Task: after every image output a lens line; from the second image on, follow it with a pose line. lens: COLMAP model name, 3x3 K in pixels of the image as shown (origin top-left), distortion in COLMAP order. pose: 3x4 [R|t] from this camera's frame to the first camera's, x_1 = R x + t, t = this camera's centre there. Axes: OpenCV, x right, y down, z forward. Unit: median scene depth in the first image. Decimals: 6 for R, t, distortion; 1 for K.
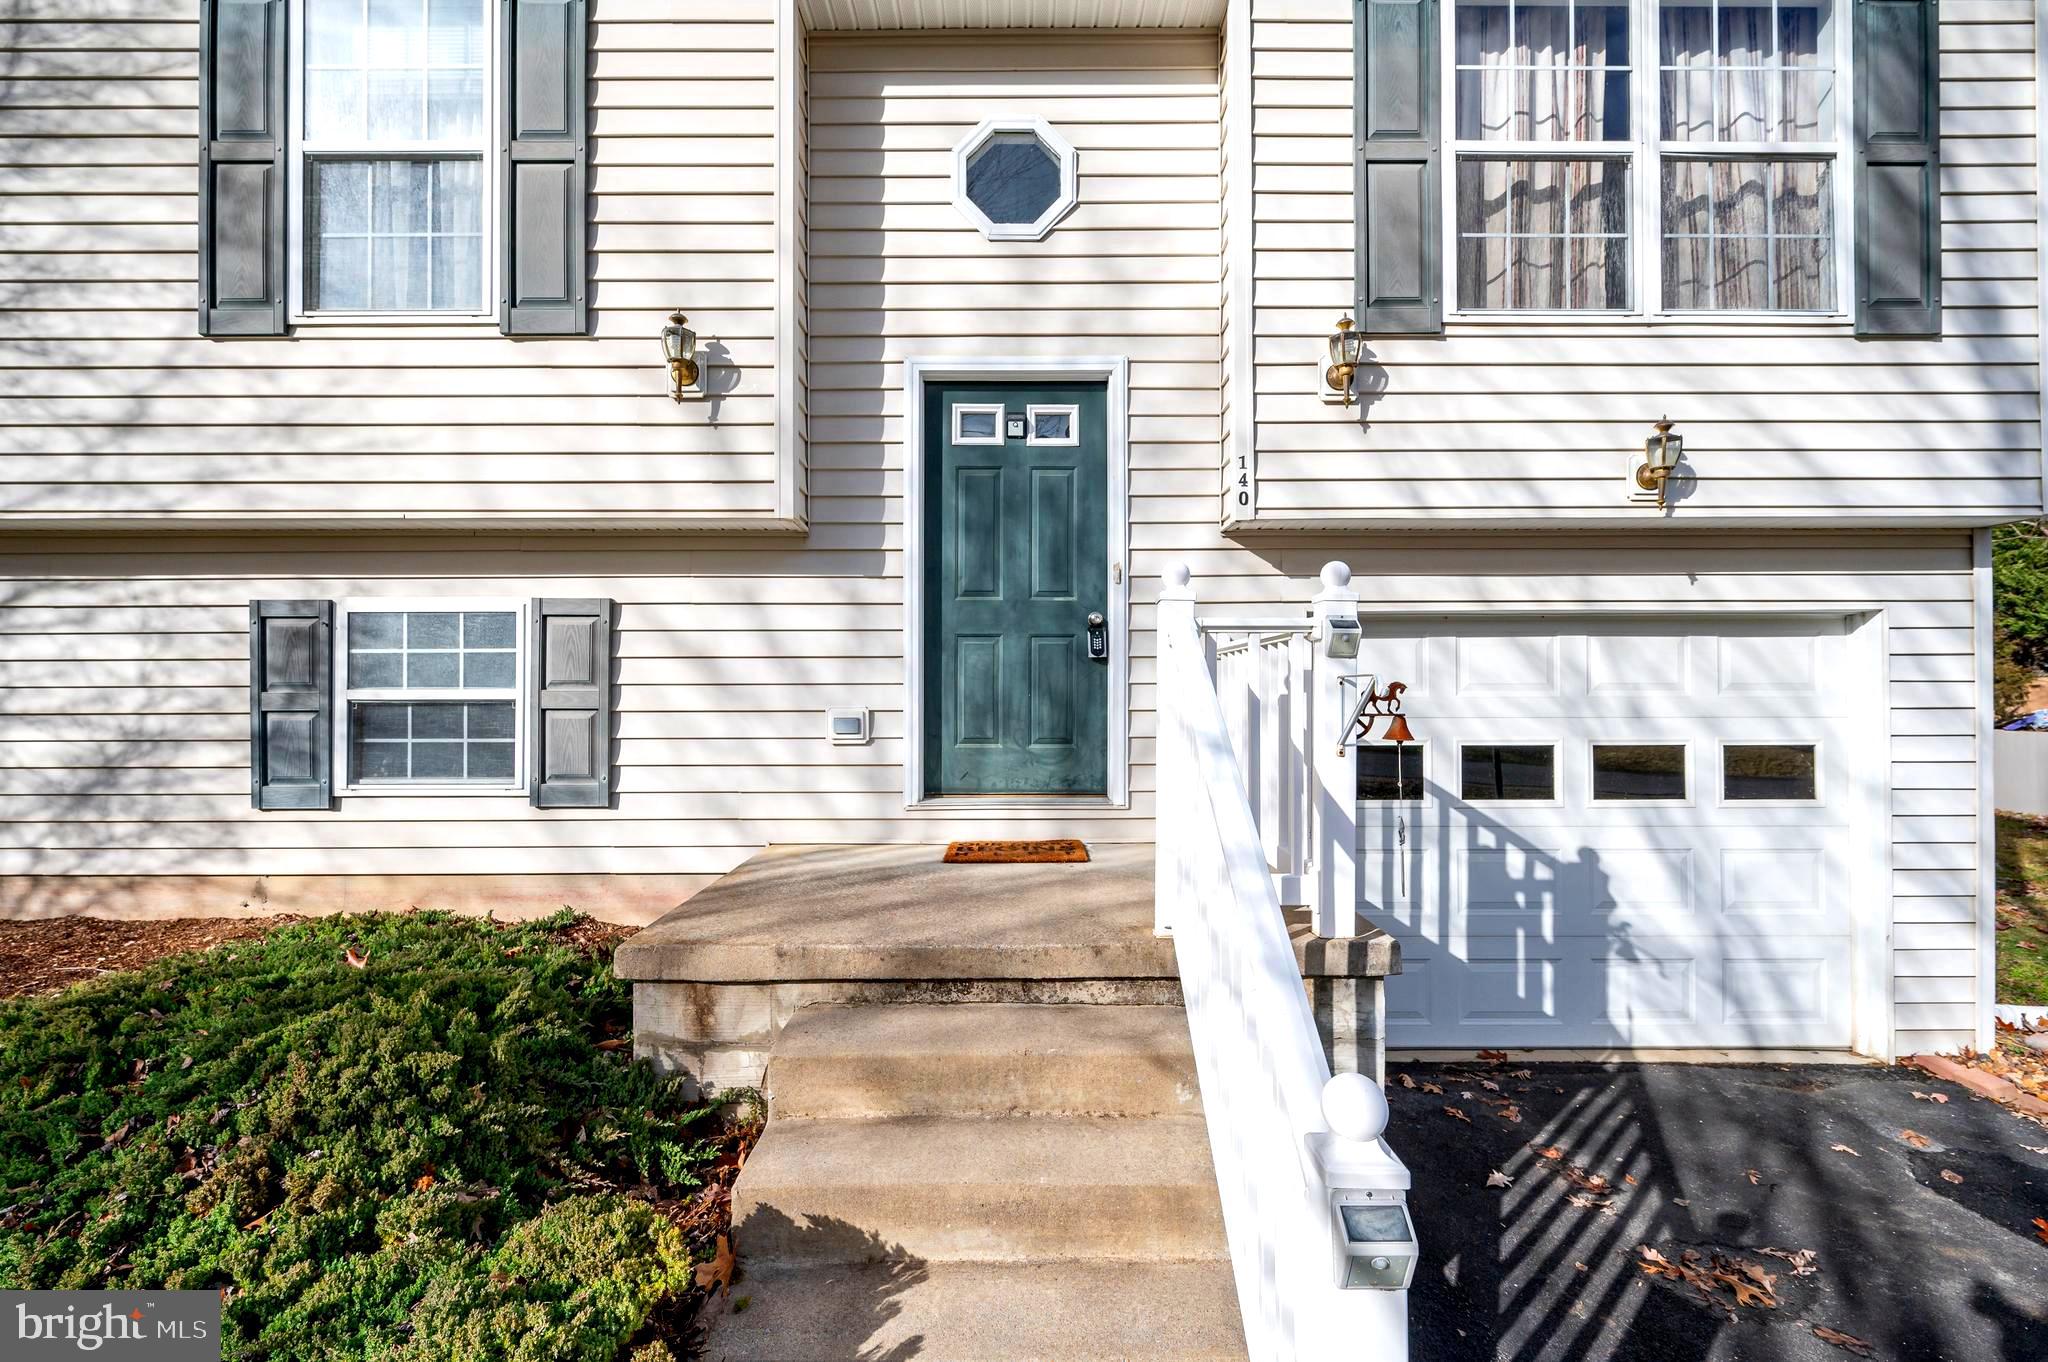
lens RADIAL K [[918.8, 0, 1024.0], [0, 918.8, 681.0], [0, 0, 1]] dist [-0.003043, 0.000027]
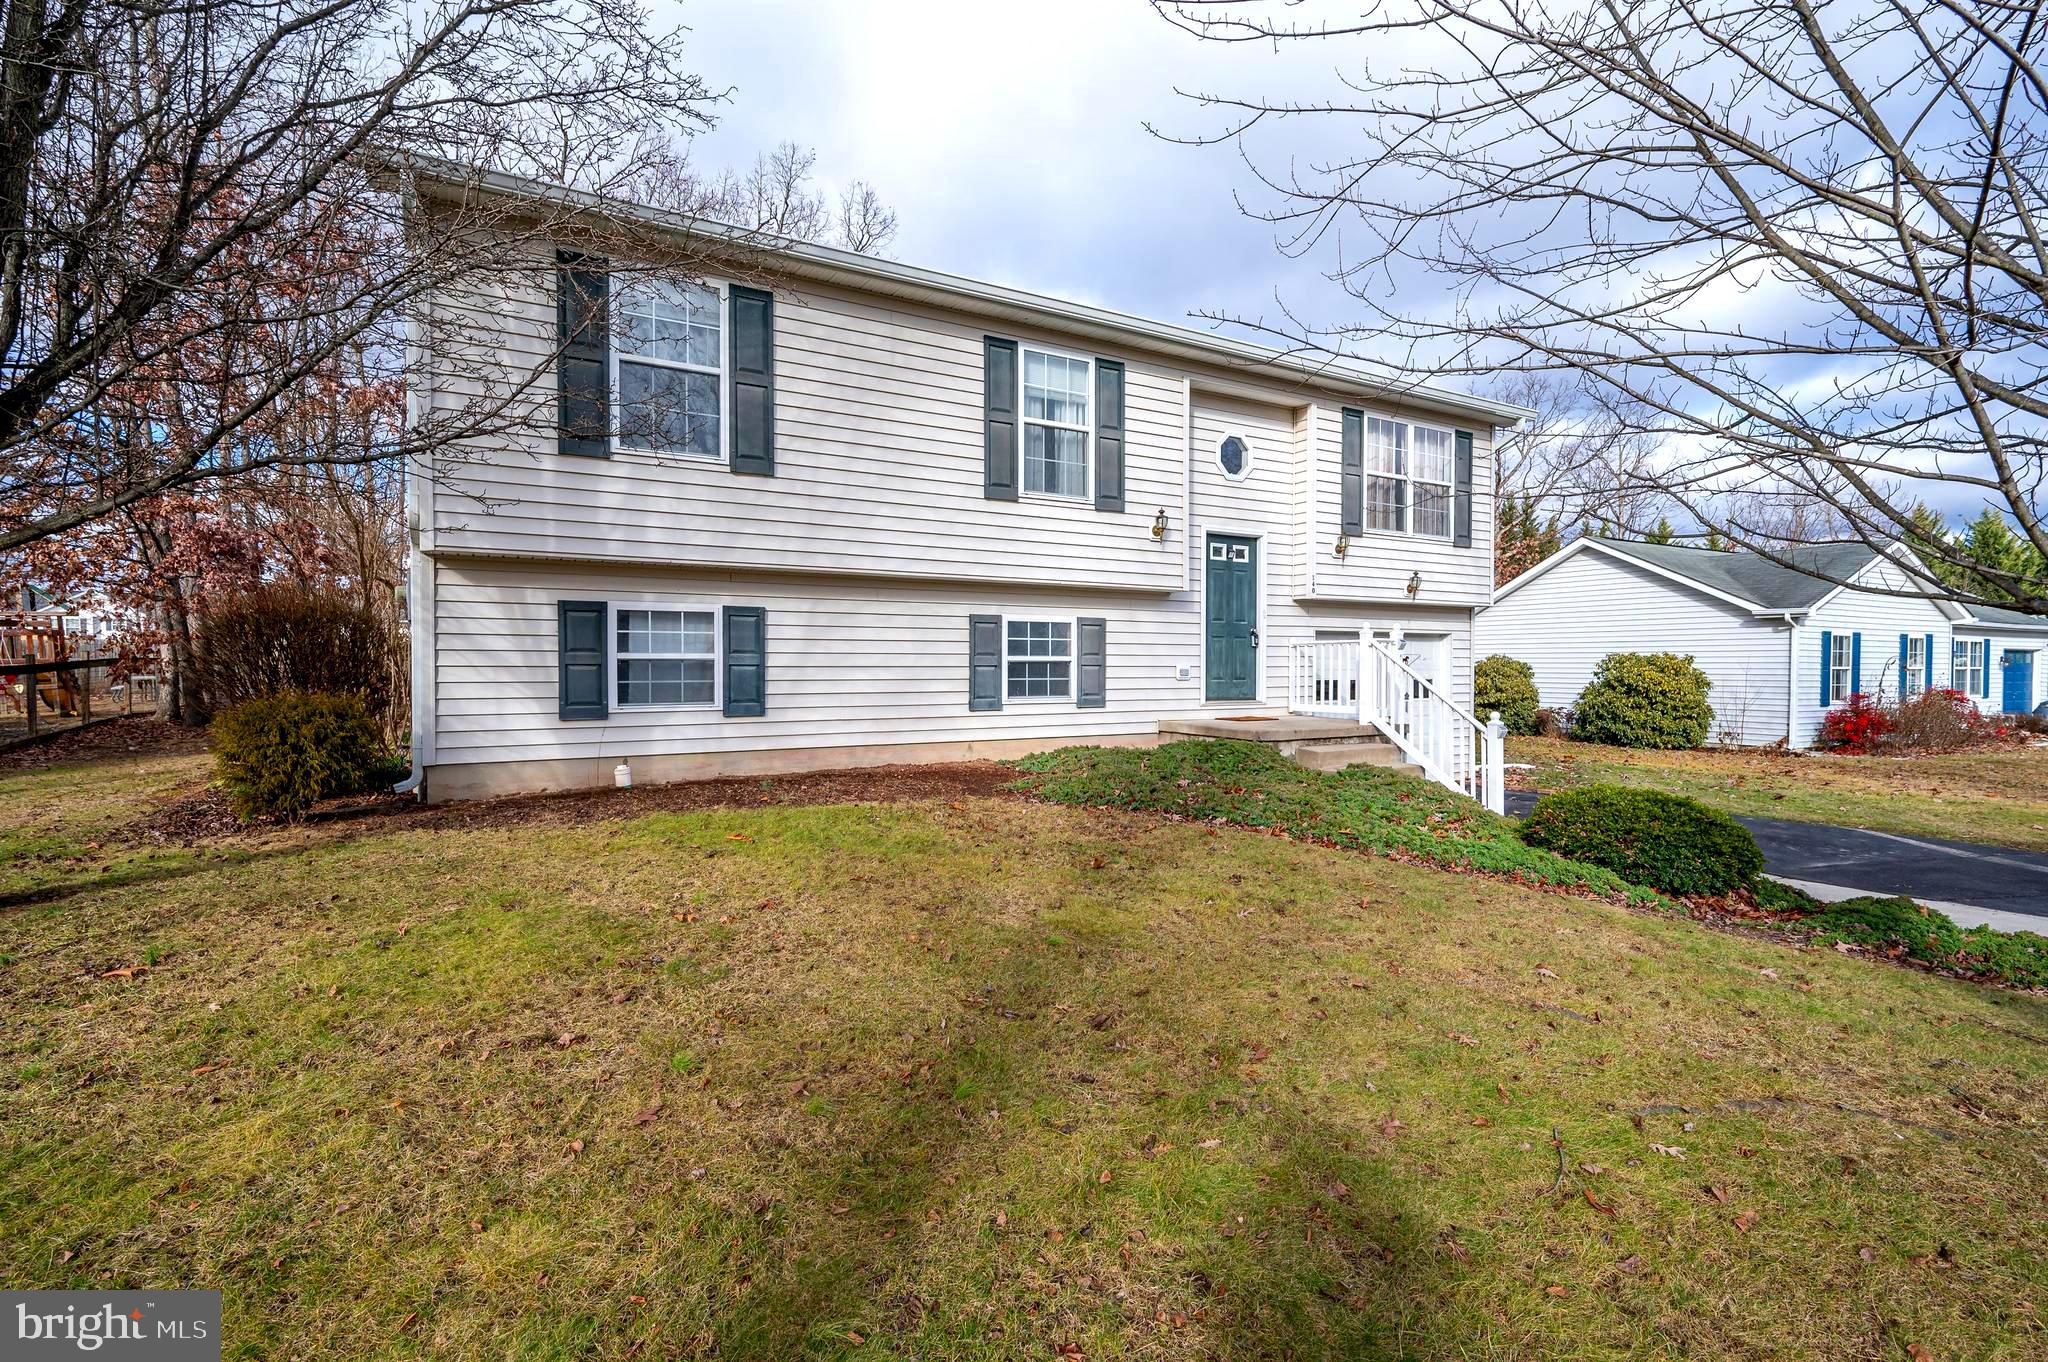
lens RADIAL K [[884.9, 0, 1010.2], [0, 884.9, 702.4], [0, 0, 1]] dist [0.000245, 0.000005]
pose [[0.879097, -0.015562, 0.476388, -1.748367], [-0.002121, 0.999329, 0.036559, 0.043285], [-0.476638, -0.033149, 0.878475, -0.881173]]
